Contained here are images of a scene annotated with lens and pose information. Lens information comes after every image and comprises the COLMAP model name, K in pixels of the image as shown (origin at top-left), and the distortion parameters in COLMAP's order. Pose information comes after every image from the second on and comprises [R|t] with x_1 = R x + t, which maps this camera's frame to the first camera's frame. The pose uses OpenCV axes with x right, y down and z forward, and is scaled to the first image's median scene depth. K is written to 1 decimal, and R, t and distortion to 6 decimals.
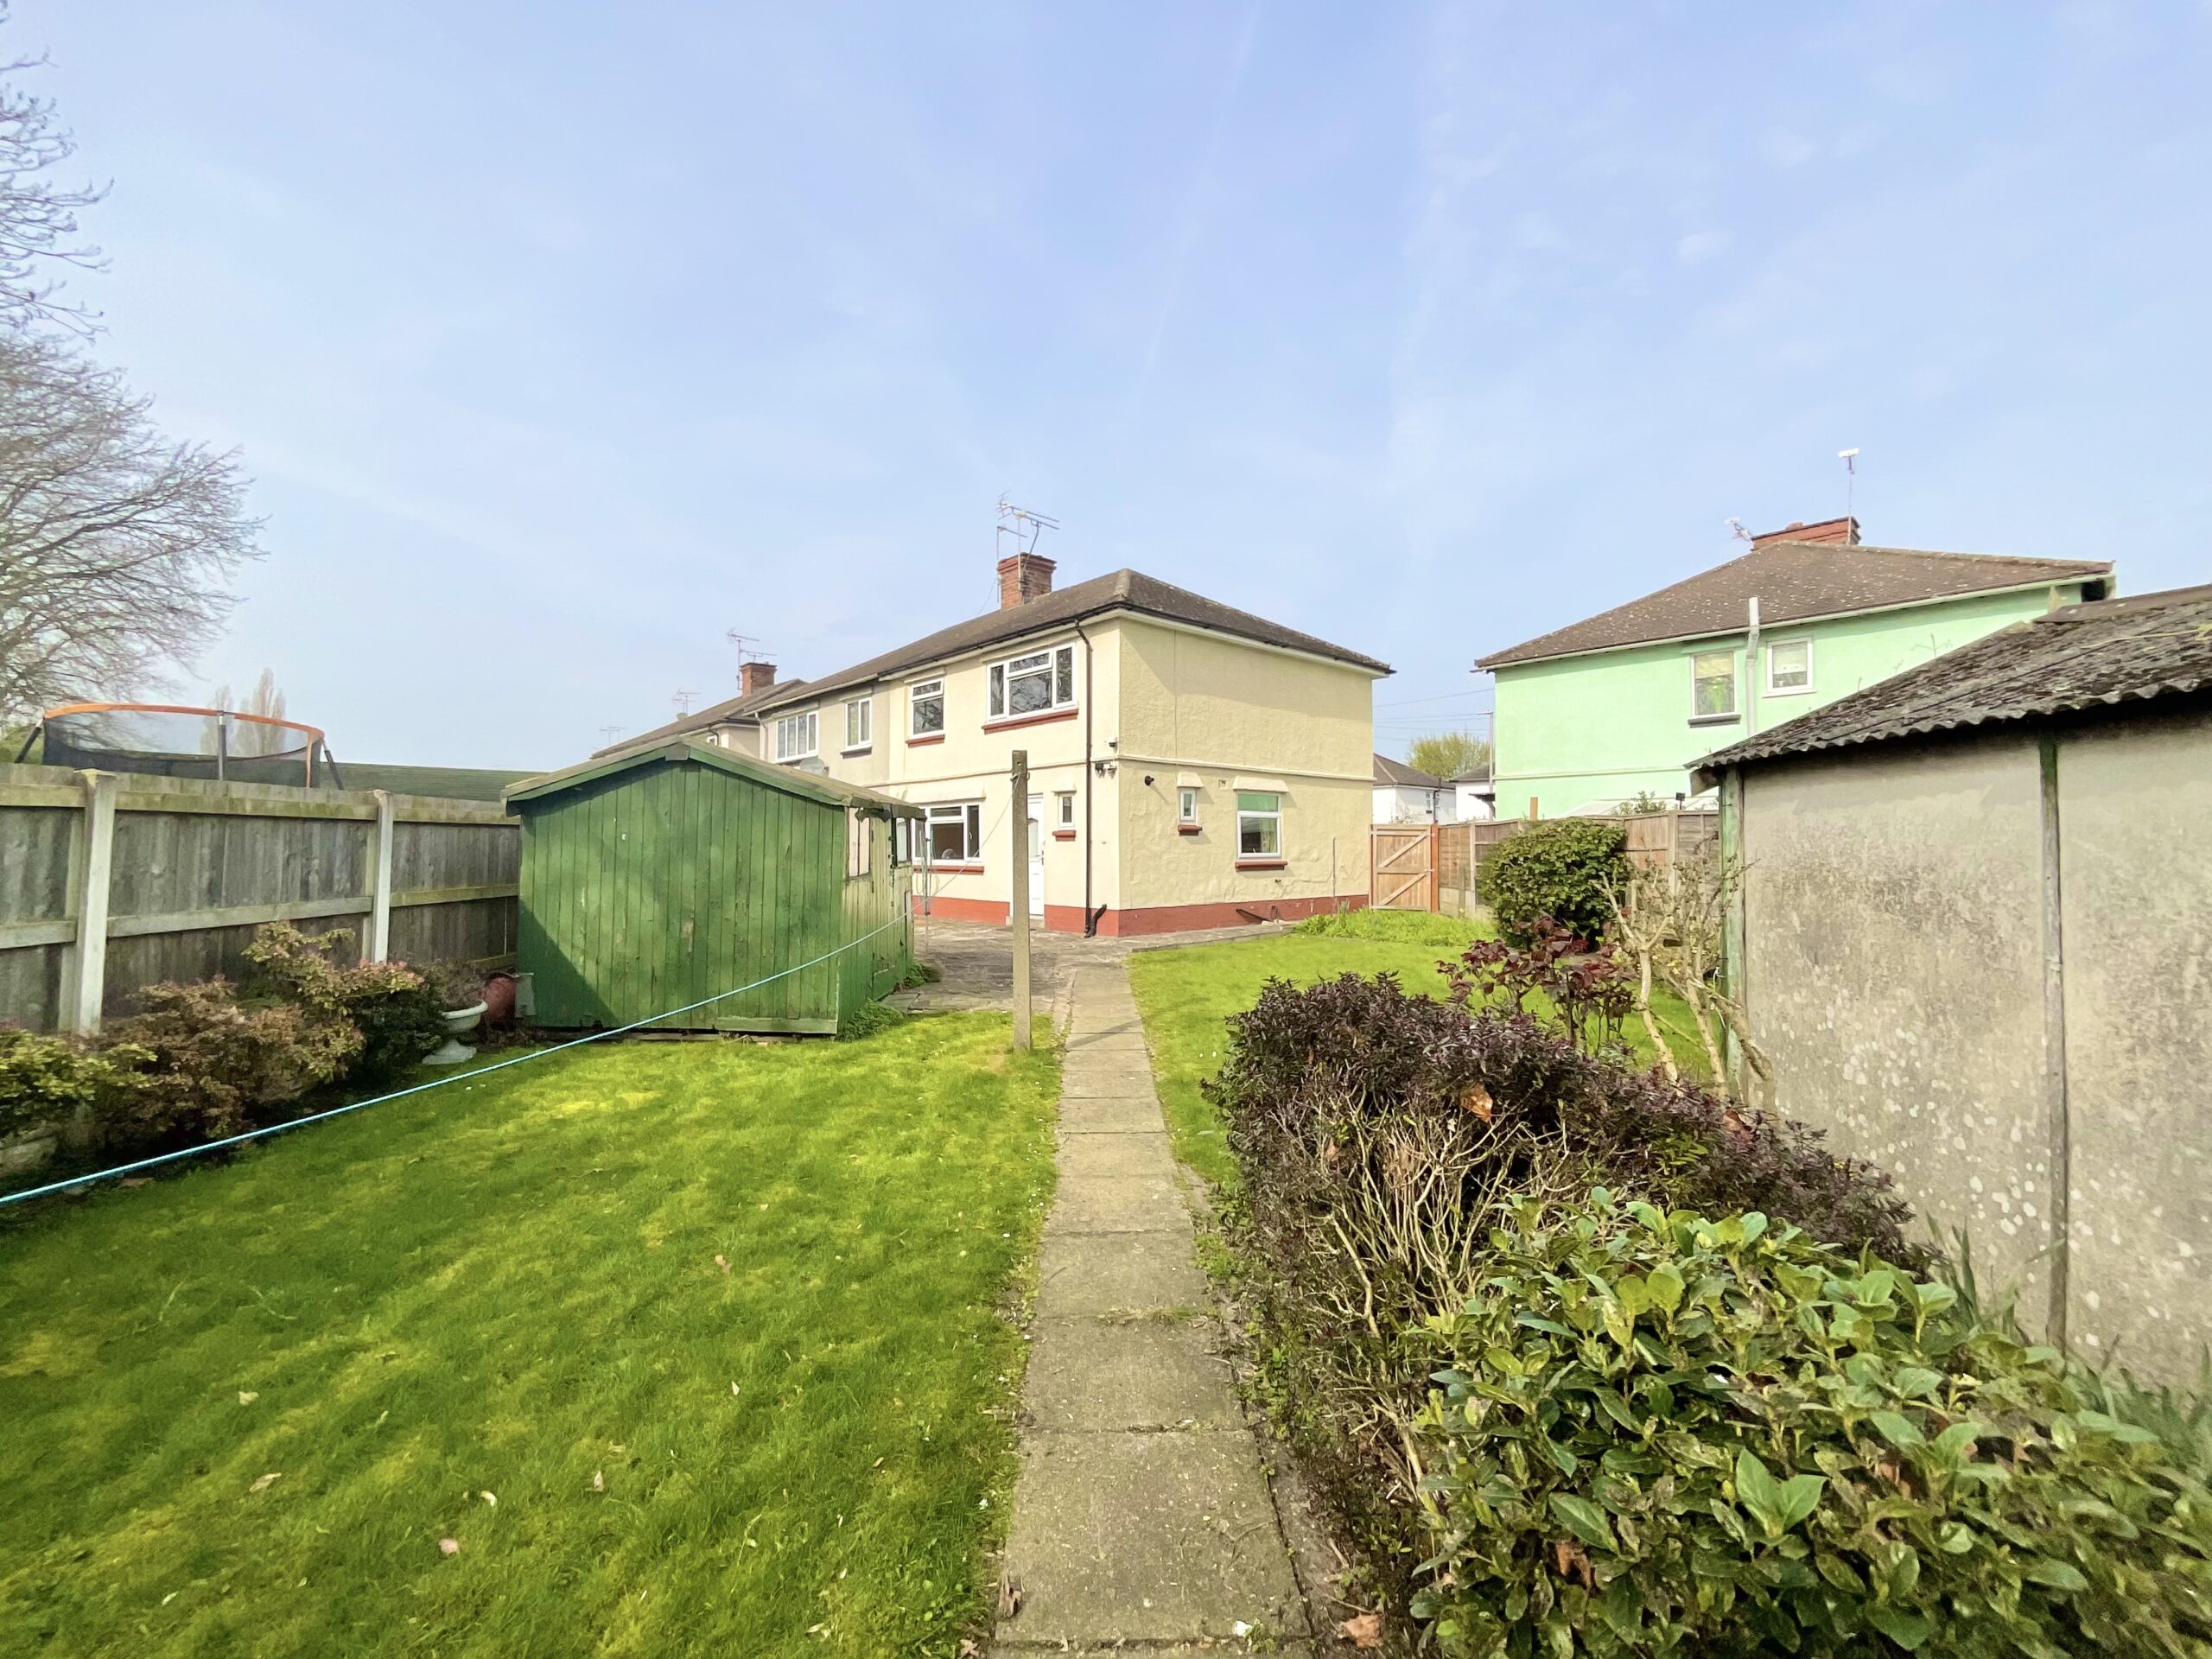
lens RADIAL K [[891.7, 0, 1102.0], [0, 891.7, 838.2], [0, 0, 1]] dist [-0.002066, -0.000146]
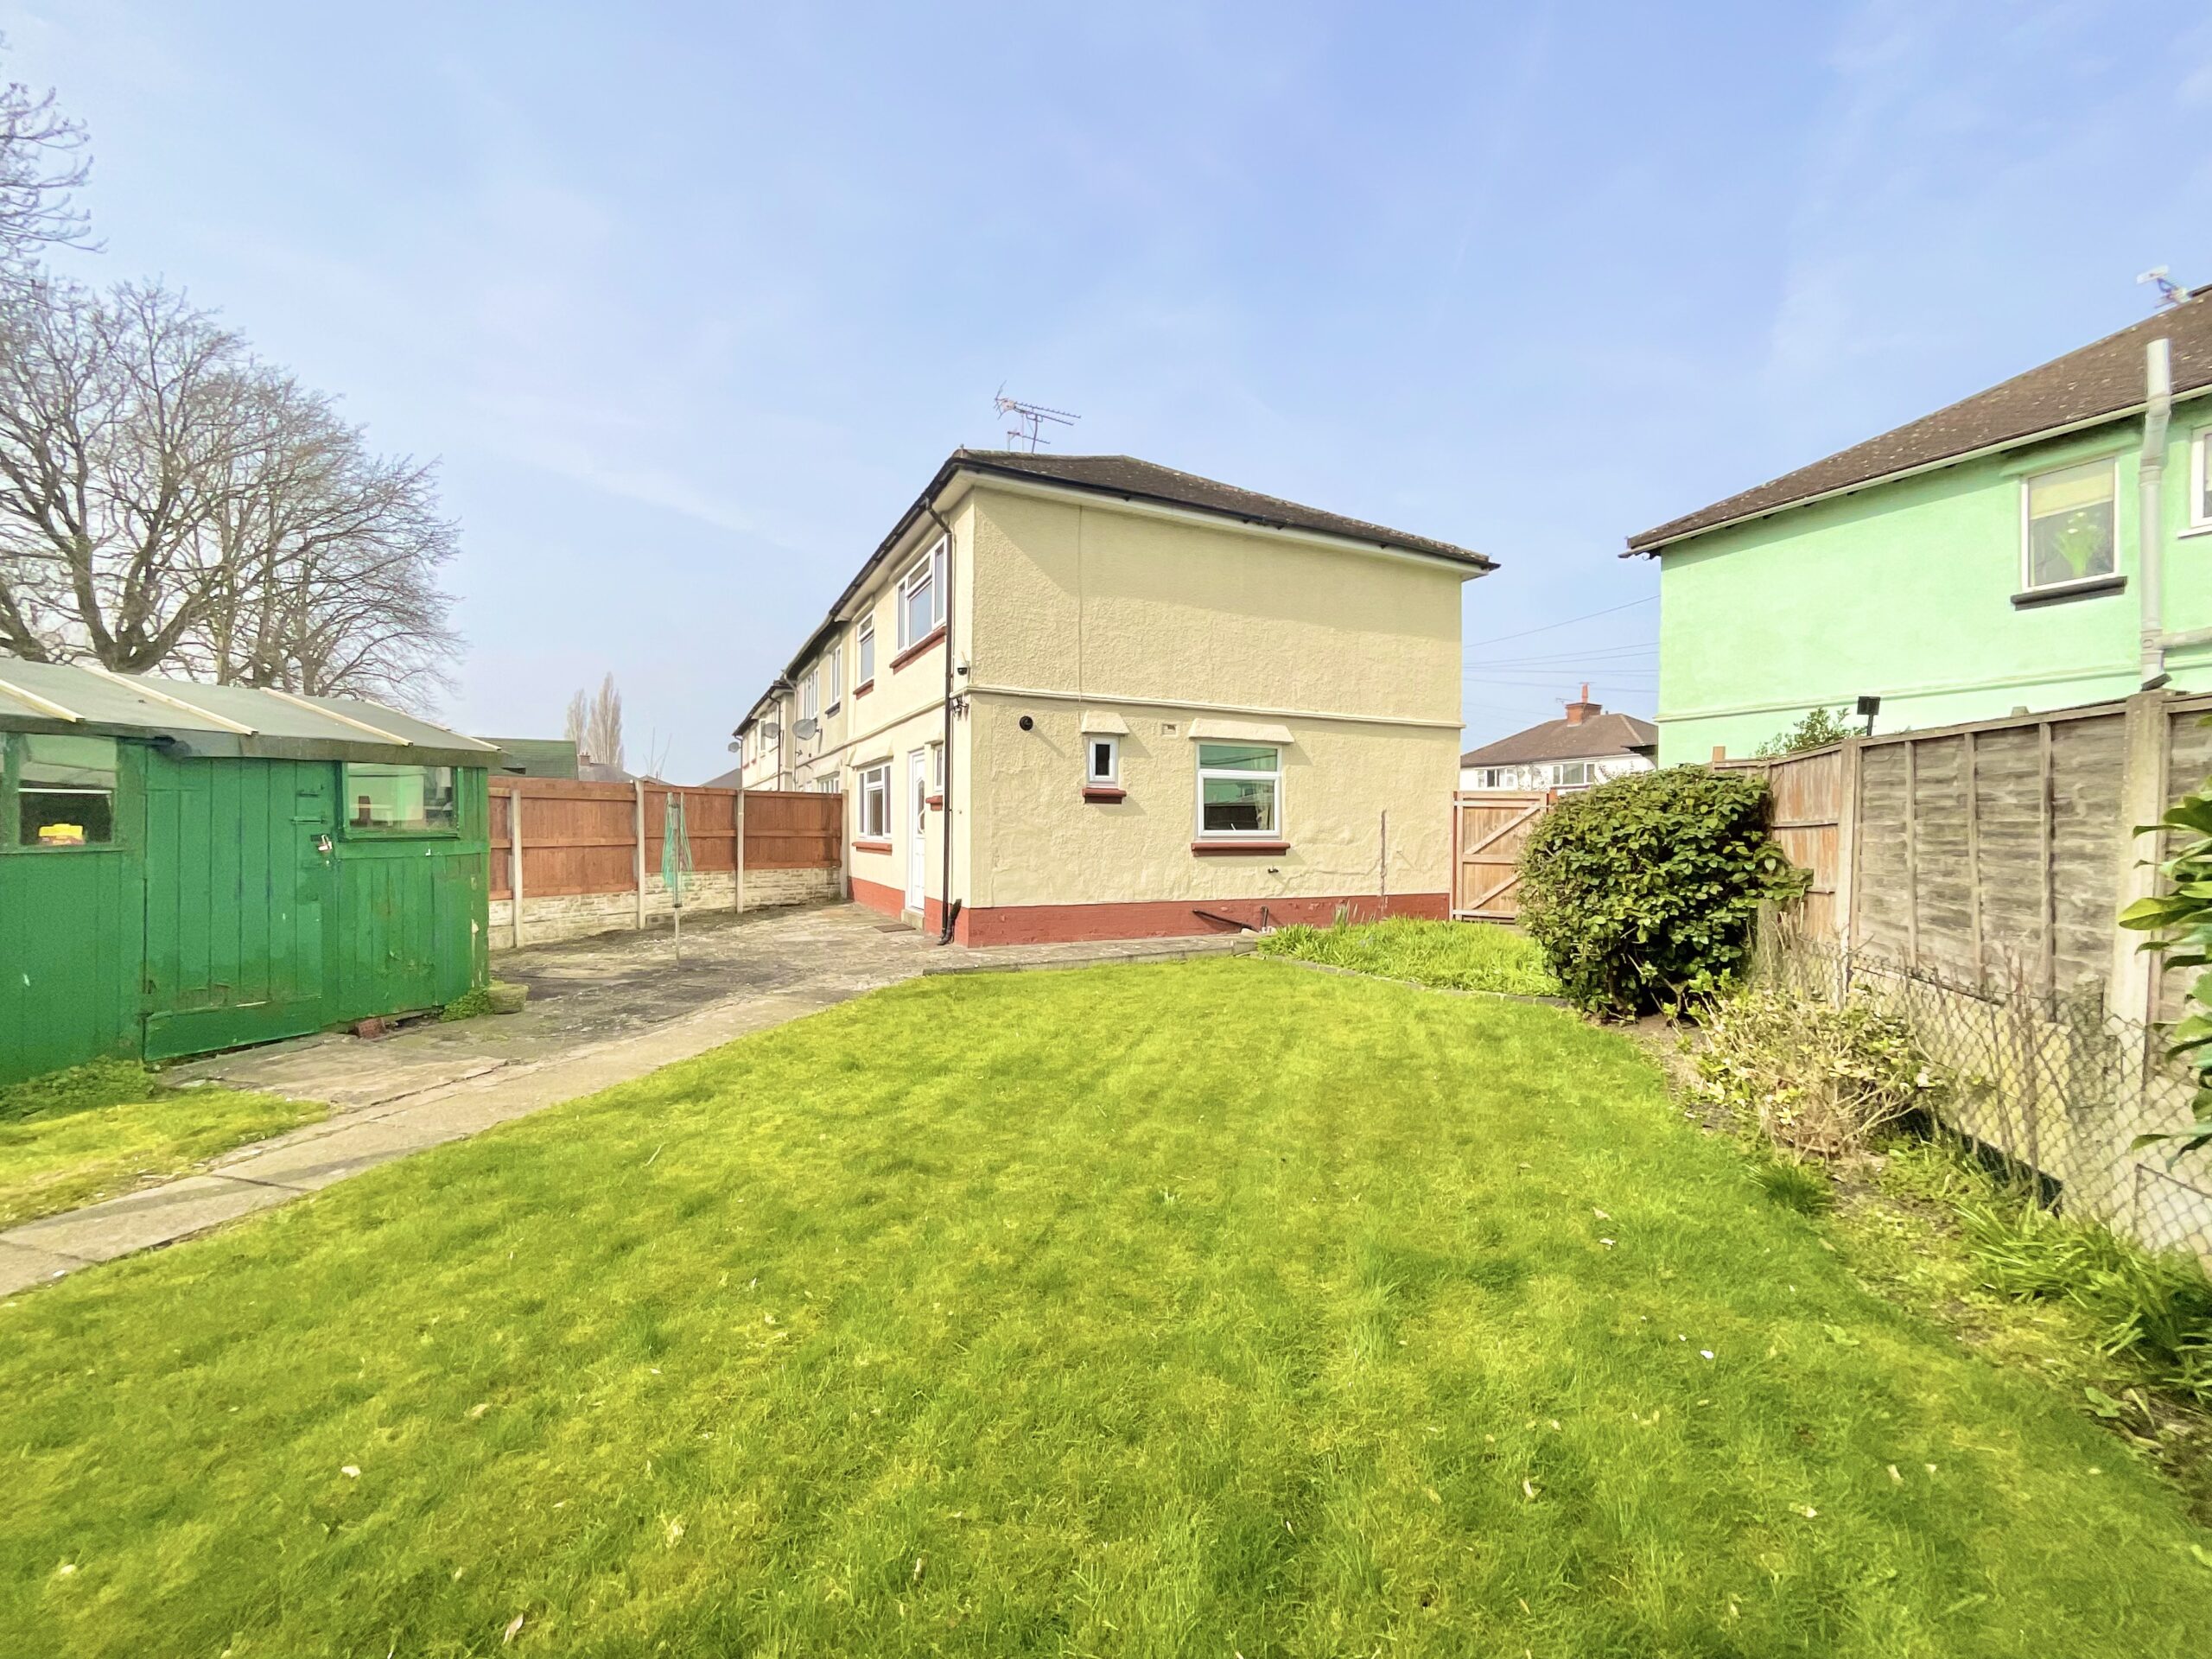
lens RADIAL K [[891.7, 0, 1102.0], [0, 891.7, 838.2], [0, 0, 1]] dist [-0.002066, -0.000146]
pose [[0.961250, 0.011652, -0.275433, 0.270635], [-0.005683, 0.999732, 0.022460, 0.008006], [0.275620, -0.020025, 0.961058, 0.311235]]
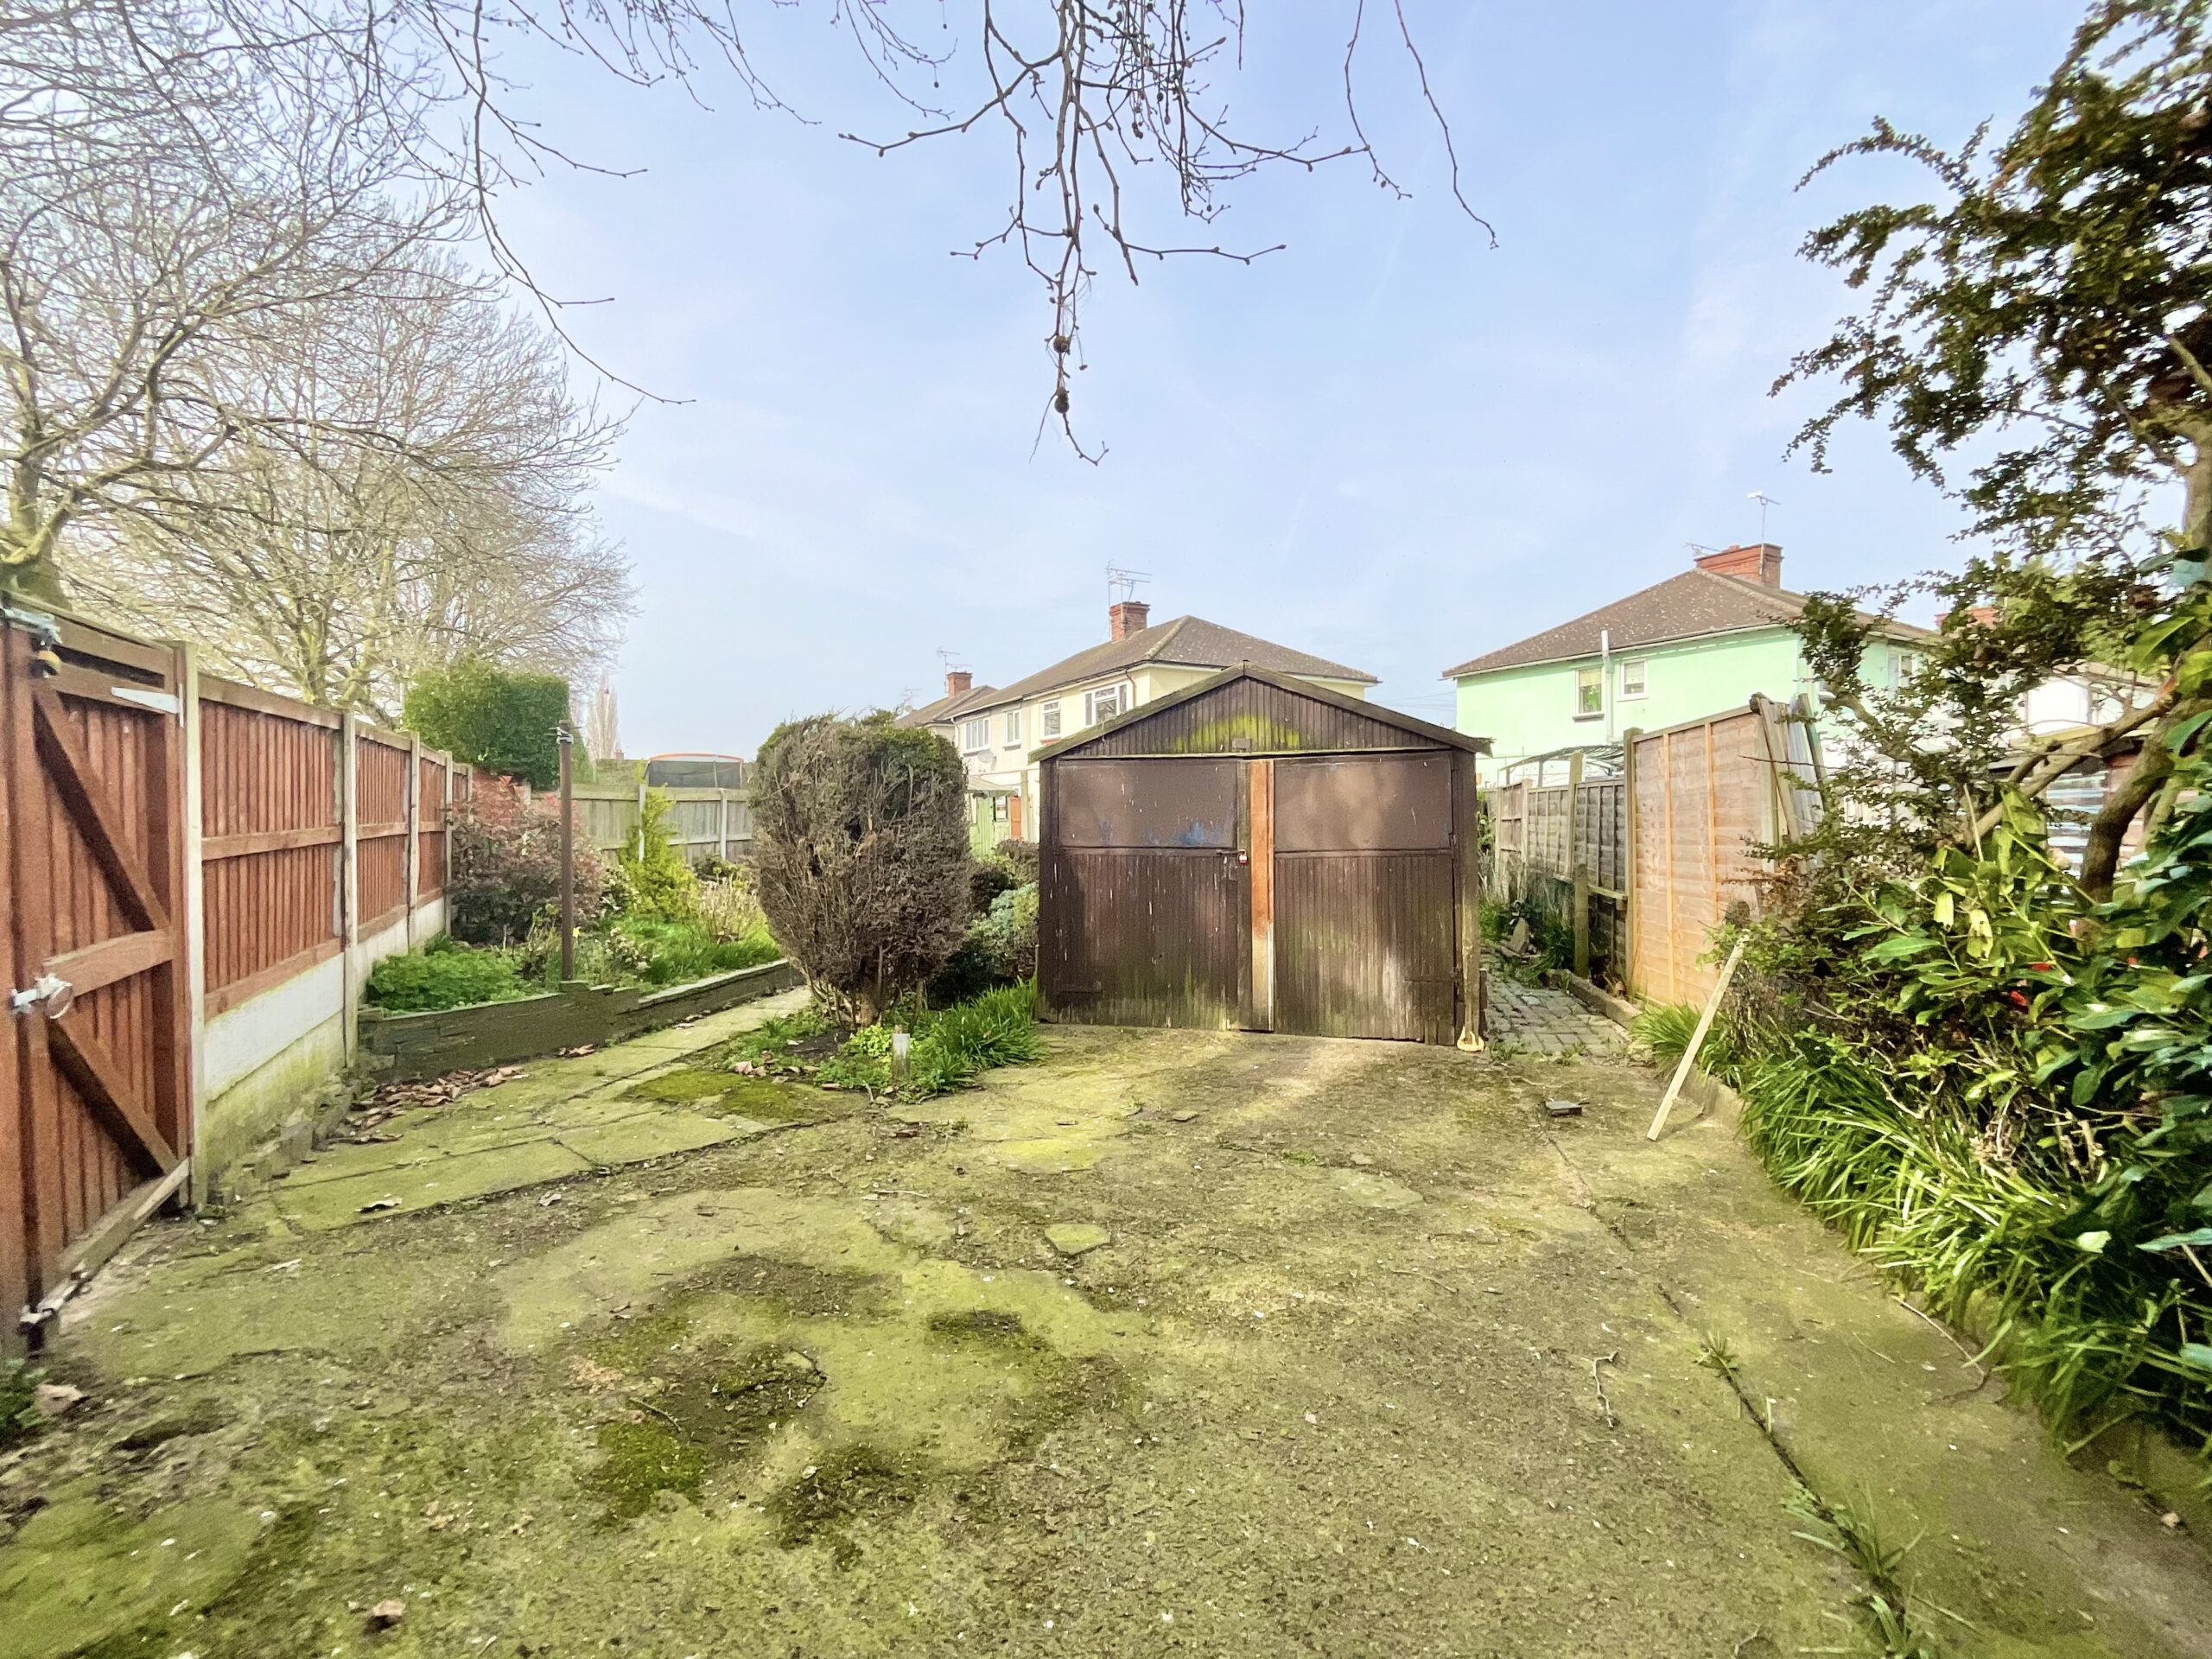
lens RADIAL K [[891.7, 0, 1102.0], [0, 891.7, 838.2], [0, 0, 1]] dist [-0.002066, -0.000146]
pose [[0.972142, 0.003151, -0.234372, 0.277854], [0.006249, 0.999206, 0.039351, -0.004760], [0.234309, -0.039719, 0.971350, -0.518147]]
